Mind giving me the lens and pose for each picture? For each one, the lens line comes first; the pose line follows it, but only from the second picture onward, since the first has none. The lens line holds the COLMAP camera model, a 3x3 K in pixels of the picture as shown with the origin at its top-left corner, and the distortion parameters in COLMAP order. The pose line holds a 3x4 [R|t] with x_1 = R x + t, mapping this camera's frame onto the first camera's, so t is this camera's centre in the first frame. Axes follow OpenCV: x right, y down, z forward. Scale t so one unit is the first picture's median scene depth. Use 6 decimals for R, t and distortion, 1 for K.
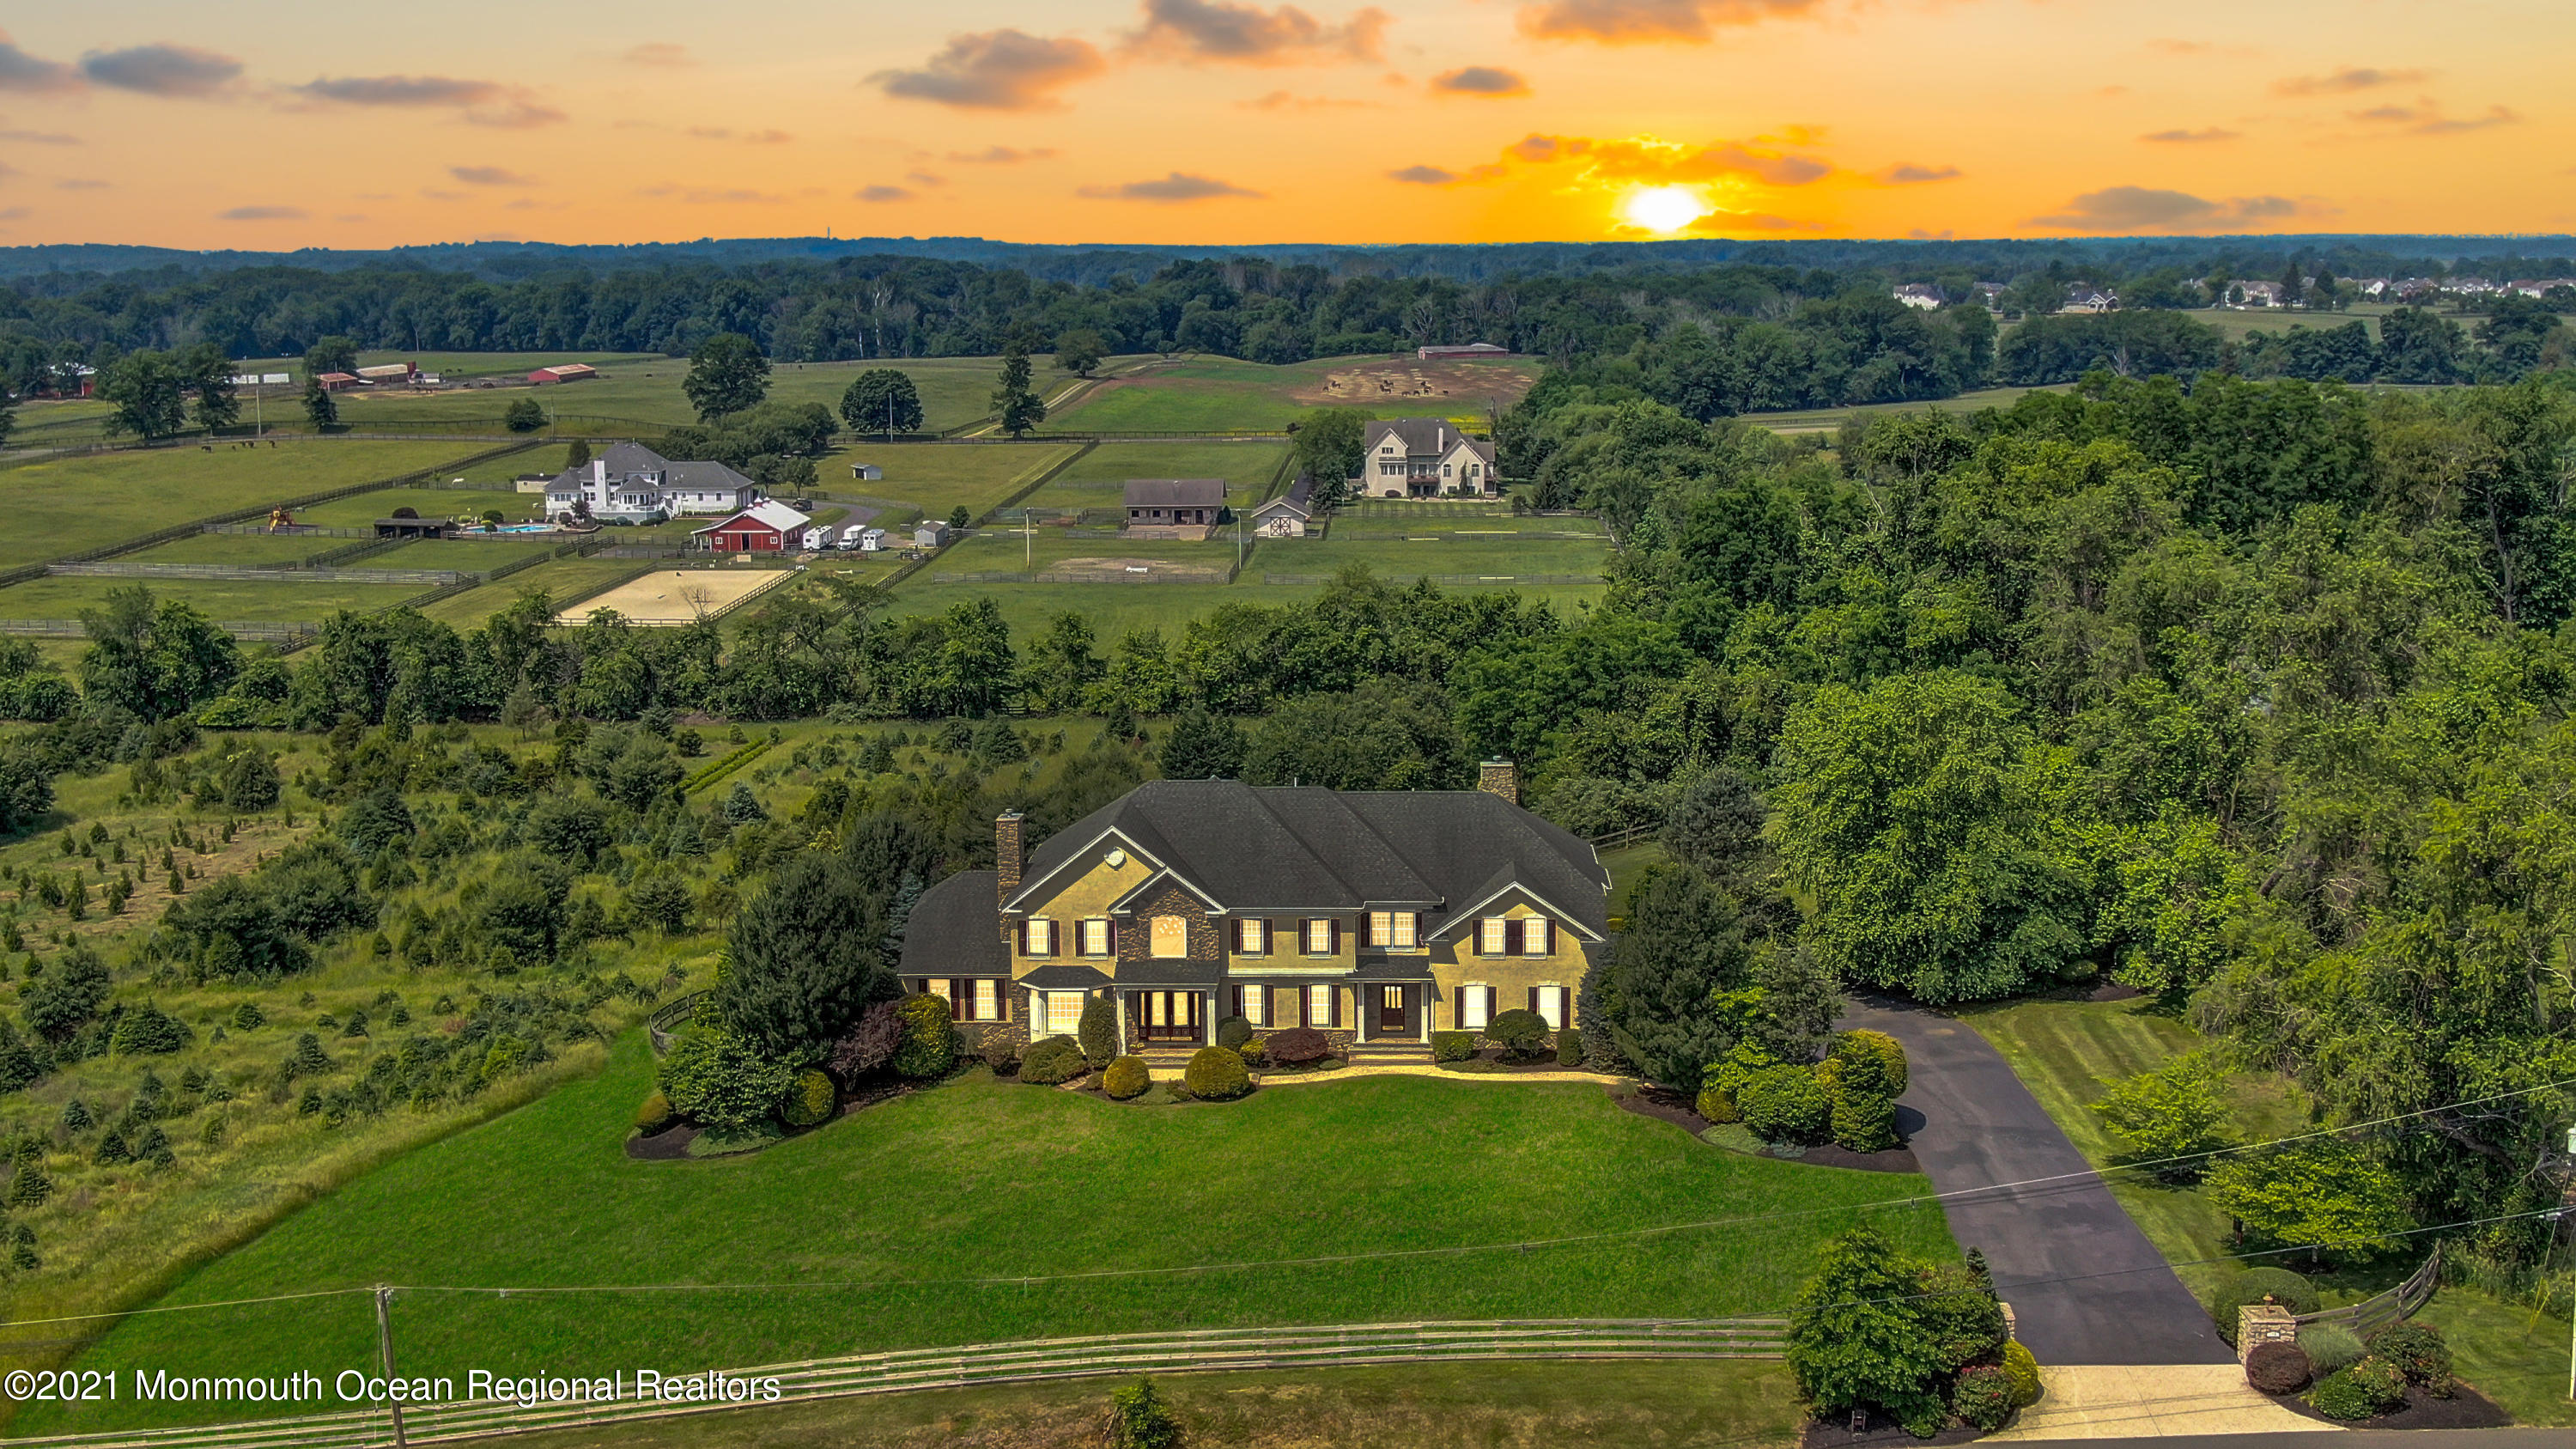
lens RADIAL K [[2943.8, 0, 1288.0], [0, 2943.8, 724.5], [0, 0, 1]] dist [0.085330, -0.365329]
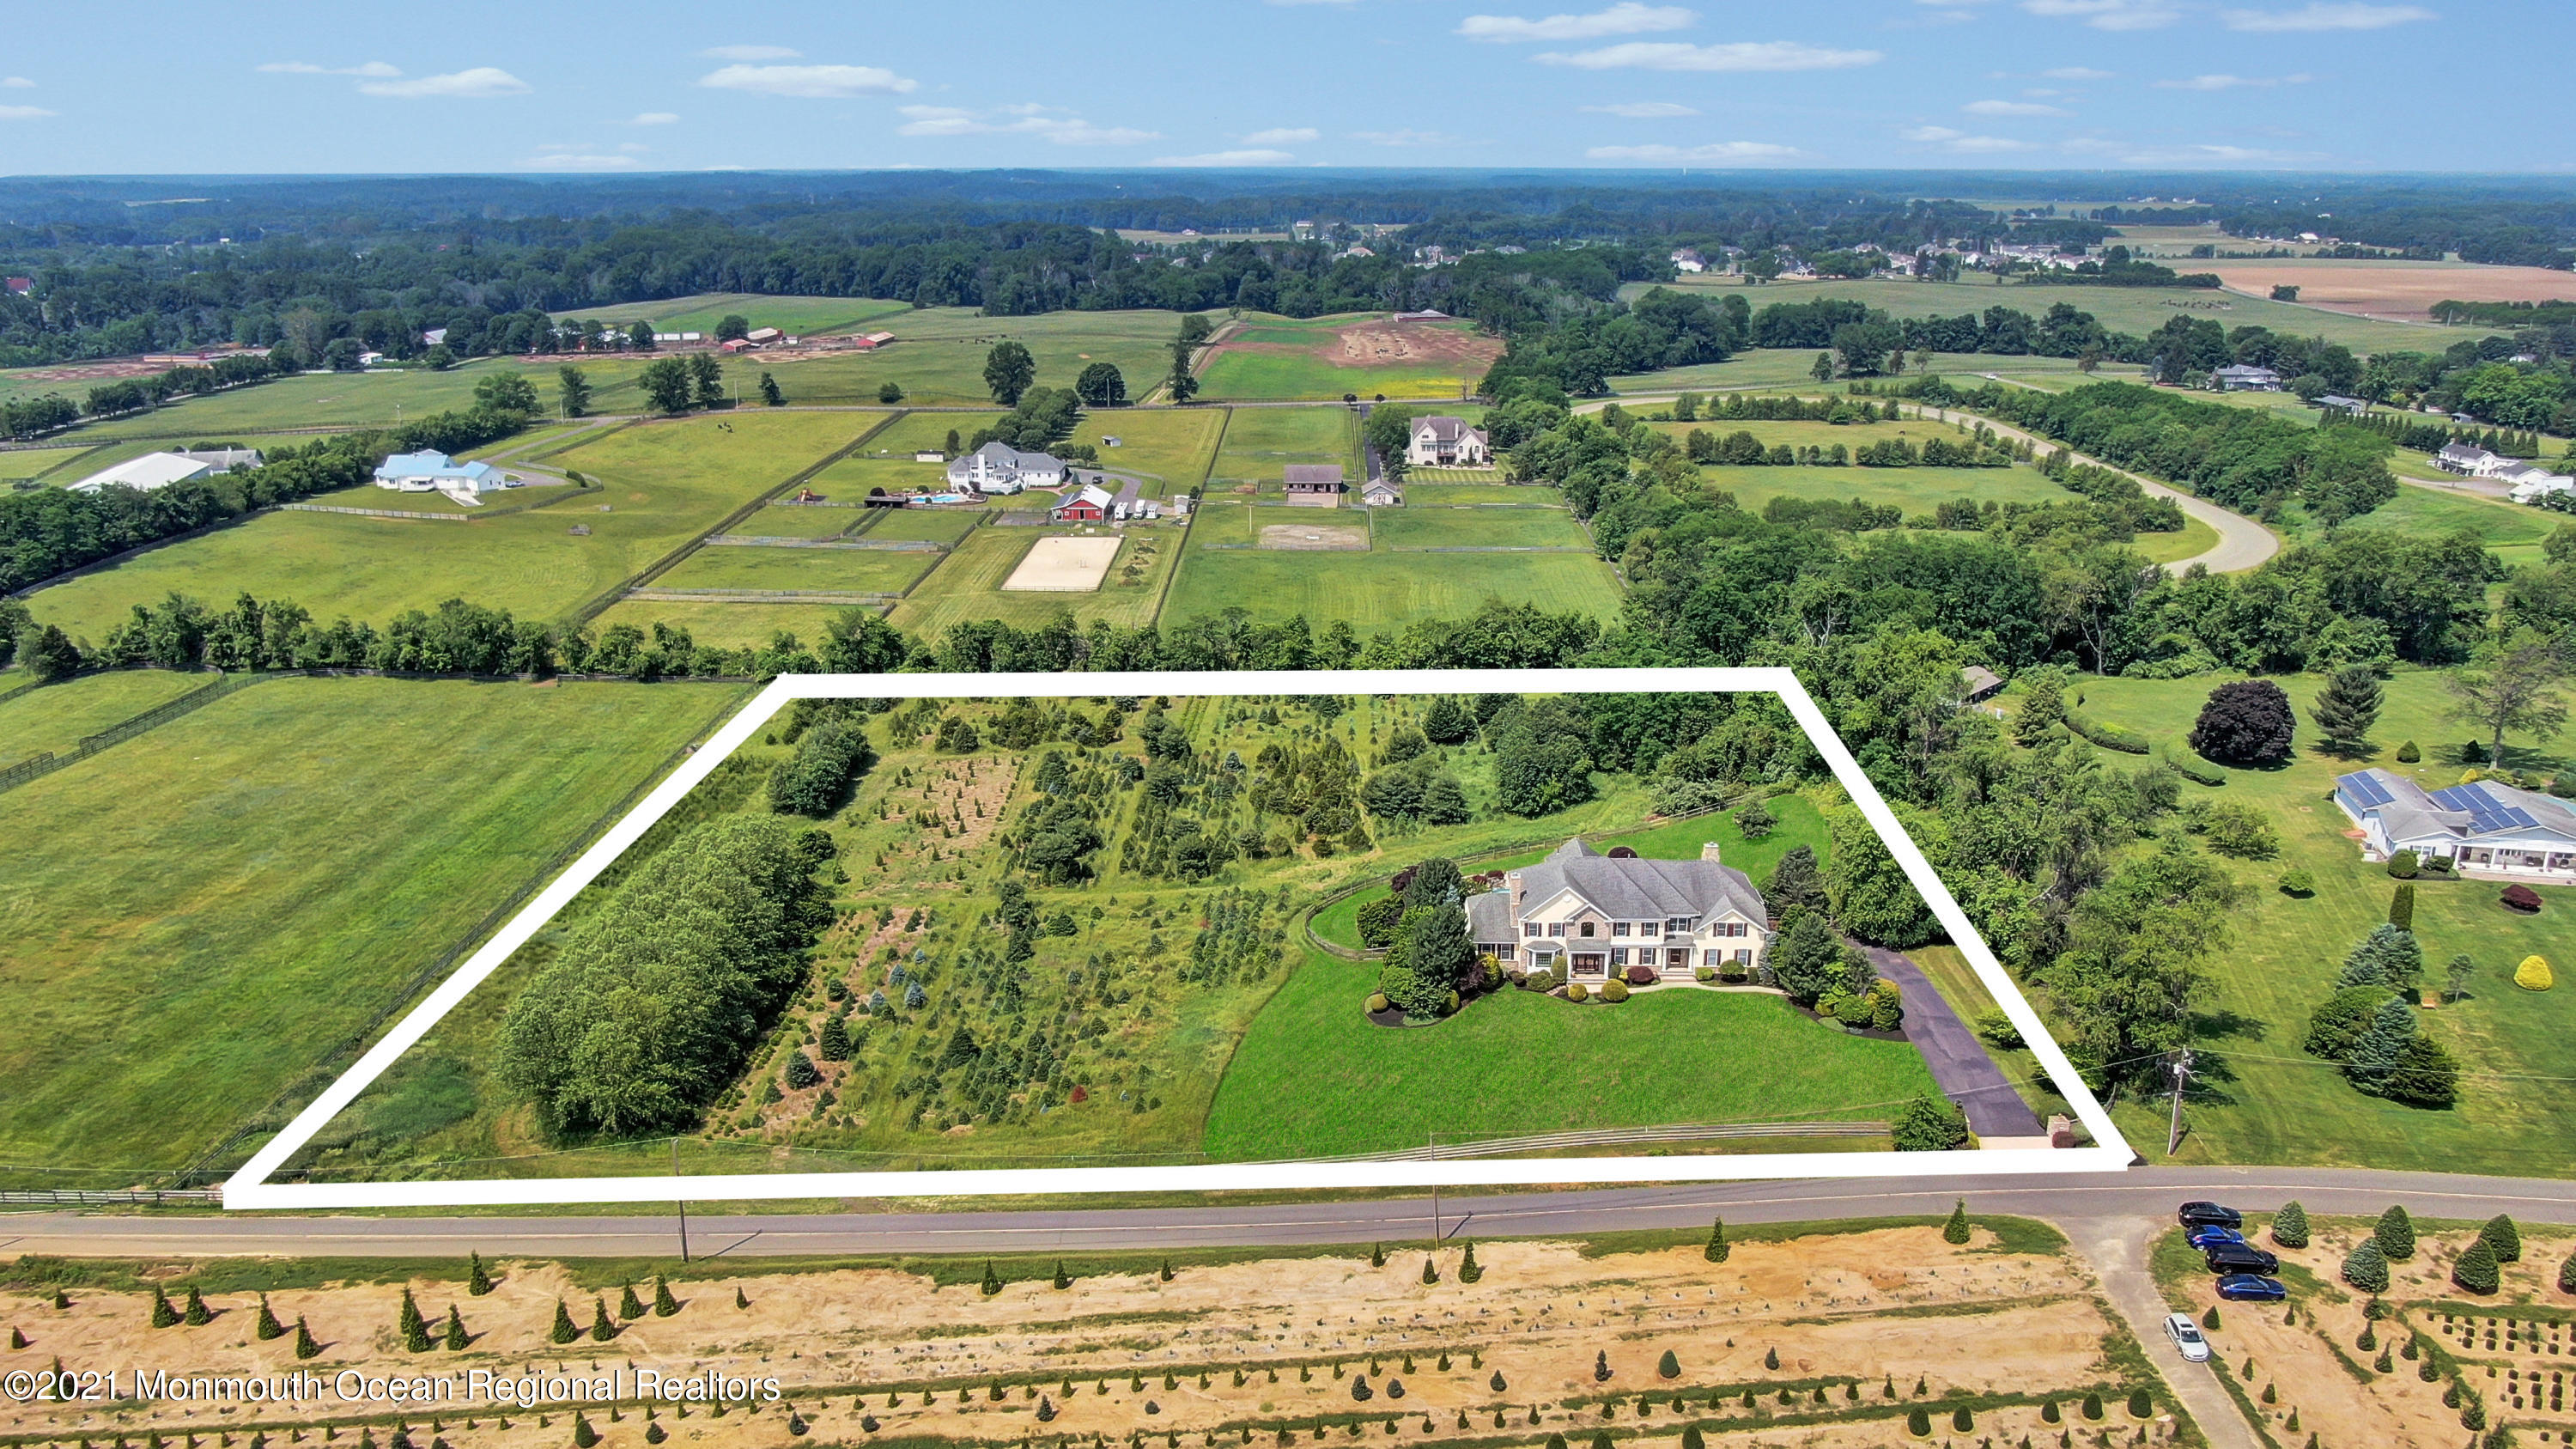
lens RADIAL K [[1906.4, 0, 1288.0], [0, 1906.4, 724.5], [0, 0, 1]] dist [-0.034928, -0.000027]
pose [[0.999763, 0.001174, 0.021751, -0.170927], [-0.003818, 0.992534, 0.121912, -0.151562], [-0.021445, -0.121966, 0.992303, -0.277933]]
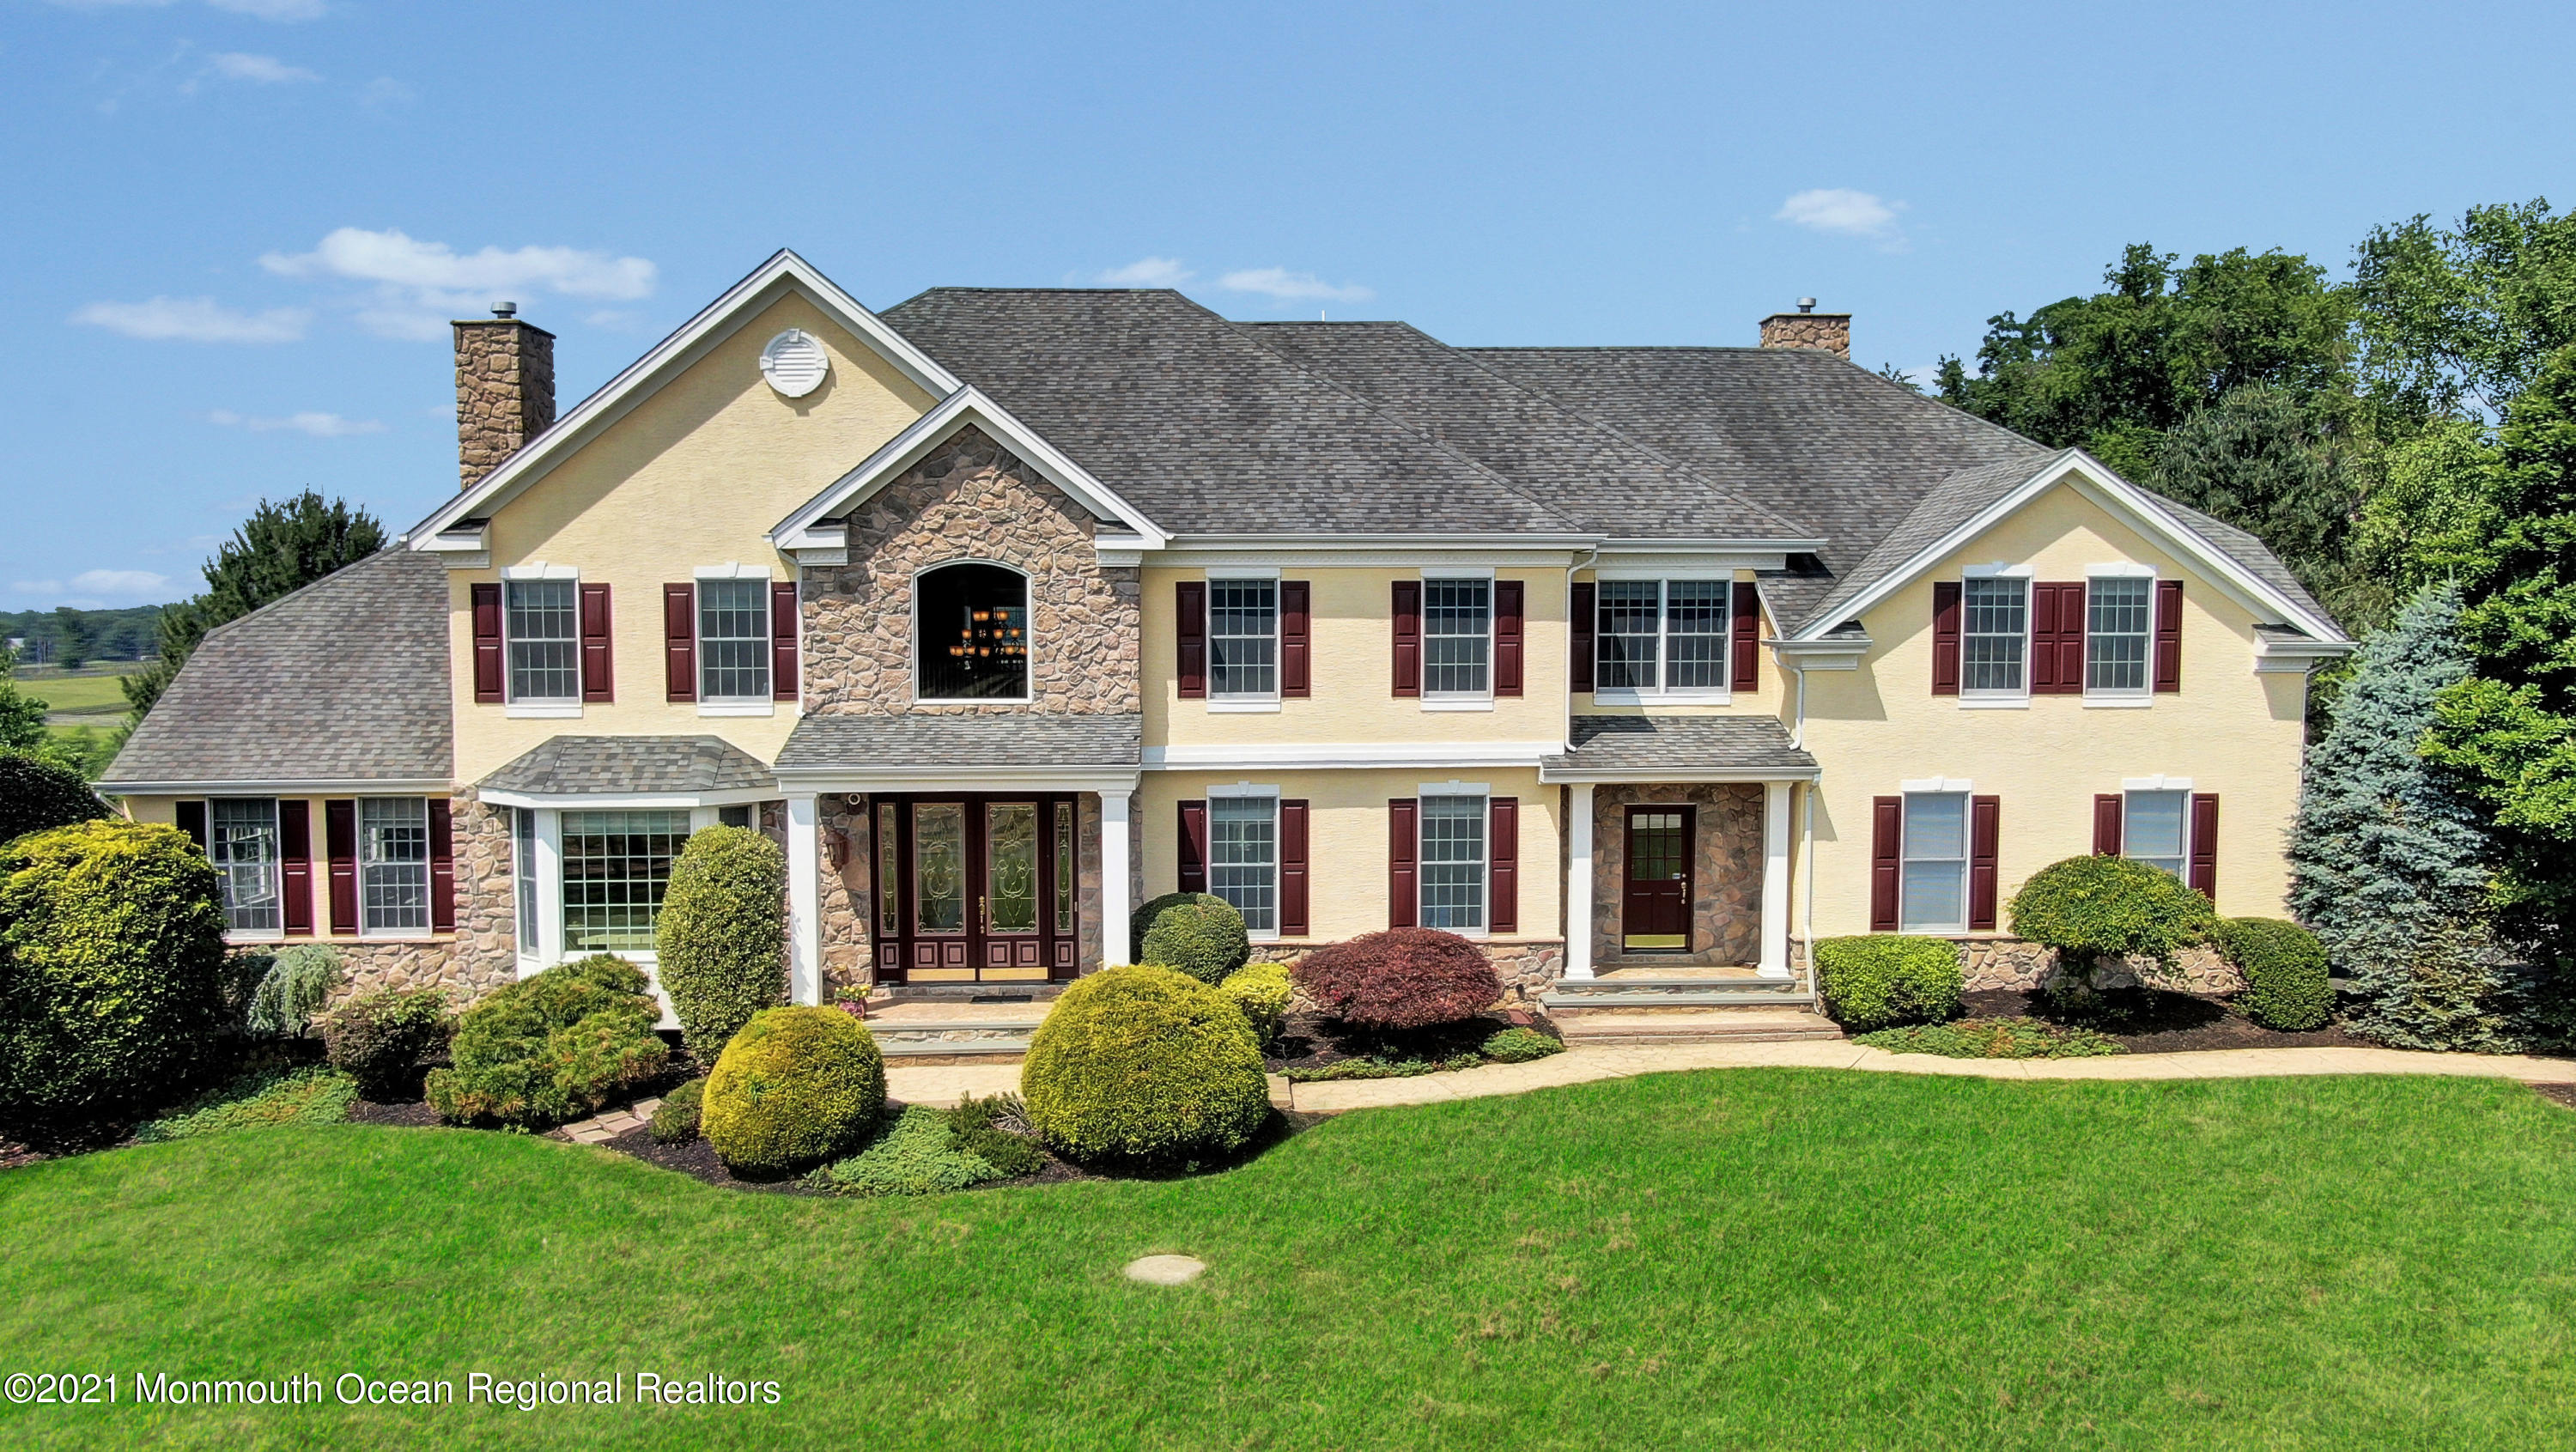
lens RADIAL K [[1906.1, 0, 1288.0], [0, 1906.1, 726.0], [0, 0, 1]] dist [-0.034928, -0.000027]
pose [[0.994796, 0.001076, 0.101883, -0.014974], [0.009455, 0.994654, -0.102827, 0.054640], [-0.101449, 0.103255, 0.989468, 0.428737]]
